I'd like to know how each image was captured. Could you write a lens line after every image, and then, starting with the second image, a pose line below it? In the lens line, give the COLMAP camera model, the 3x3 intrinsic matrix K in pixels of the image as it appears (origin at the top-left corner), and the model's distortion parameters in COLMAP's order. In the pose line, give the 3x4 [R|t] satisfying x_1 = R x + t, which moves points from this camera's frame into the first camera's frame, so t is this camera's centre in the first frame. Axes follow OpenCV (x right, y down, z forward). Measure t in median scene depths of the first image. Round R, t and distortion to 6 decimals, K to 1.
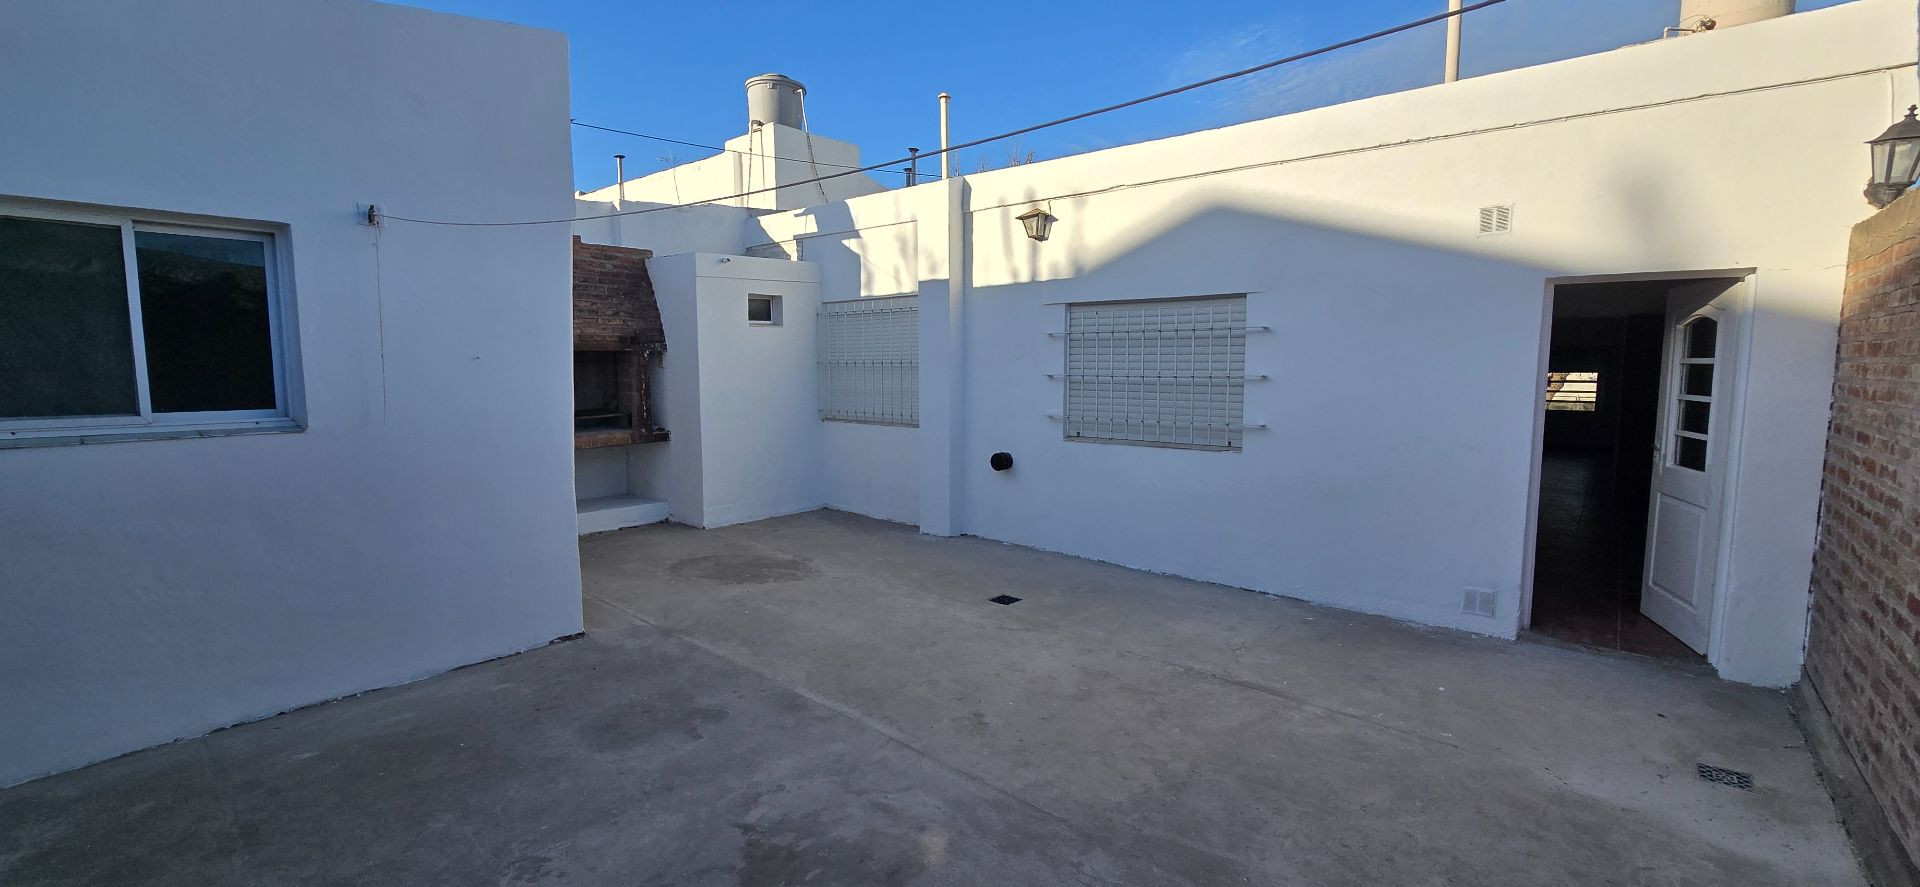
lens RADIAL K [[783.6, 0, 958.3], [0, 783.6, 444.6], [0, 0, 1]] dist [-0.002294, 0.000033]
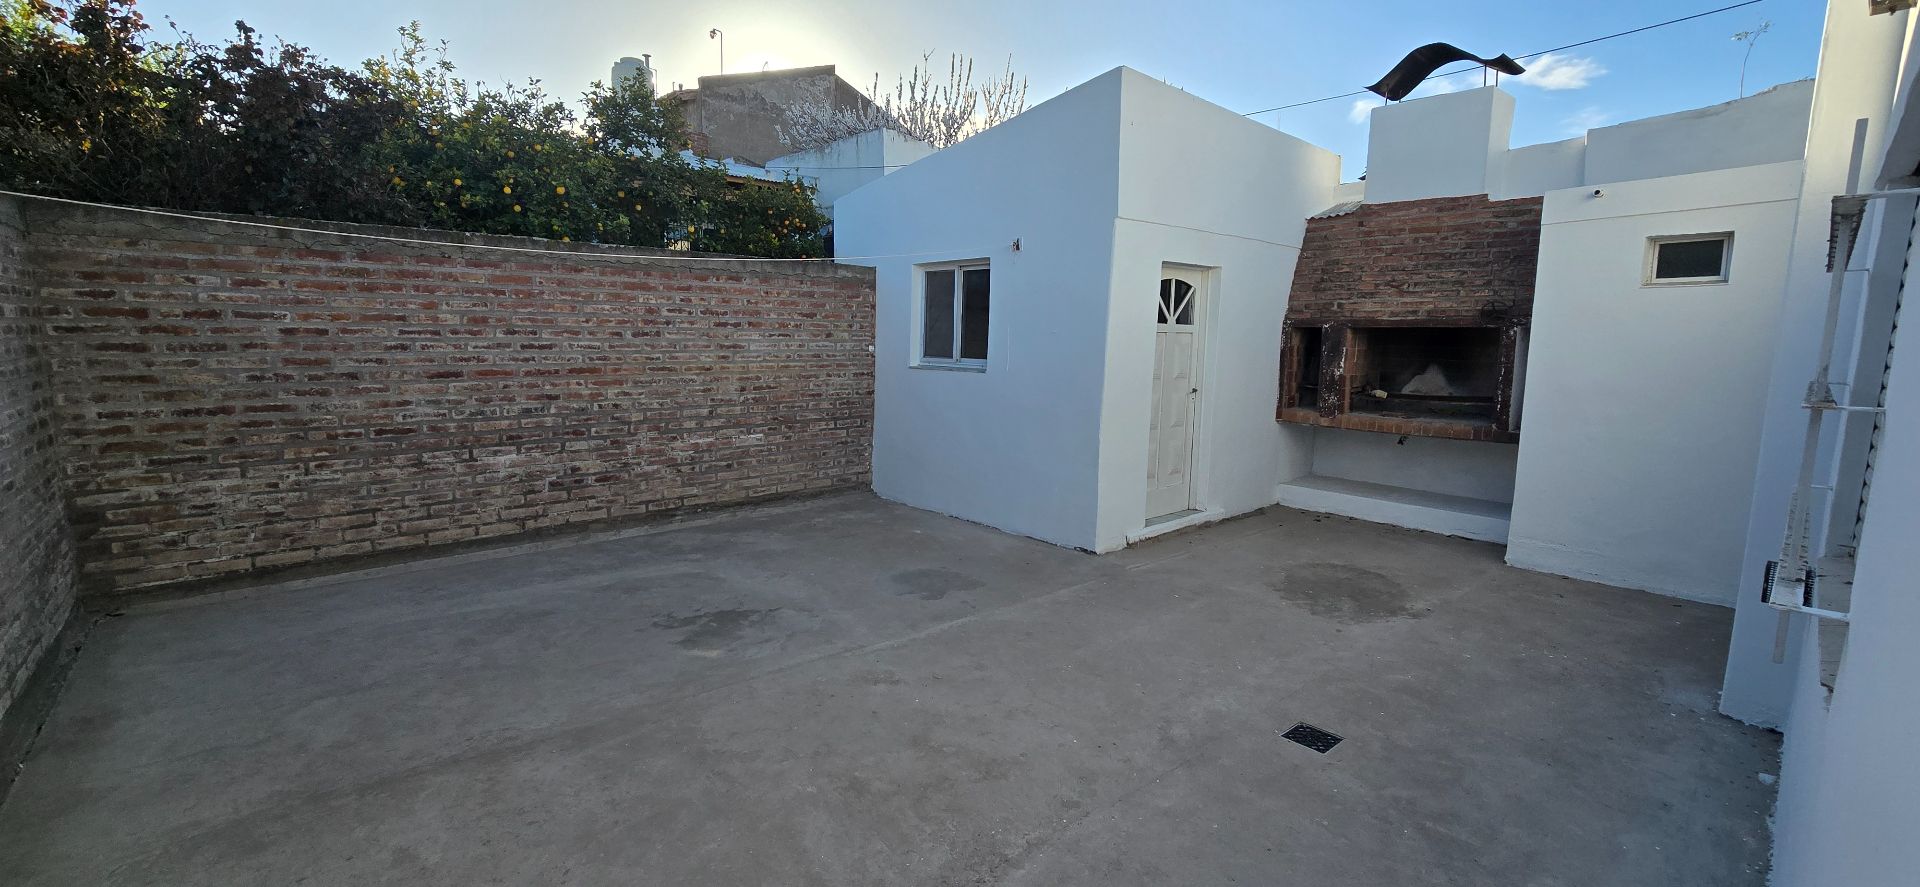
lens RADIAL K [[783.6, 0, 957.2], [0, 783.6, 437.7], [0, 0, 1]] dist [-0.002294, 0.000033]
pose [[-0.120394, 0.129687, -0.984219, 0.906170], [-0.117478, 0.982603, 0.143844, -0.113267], [0.985751, 0.132942, -0.103064, 1.062892]]
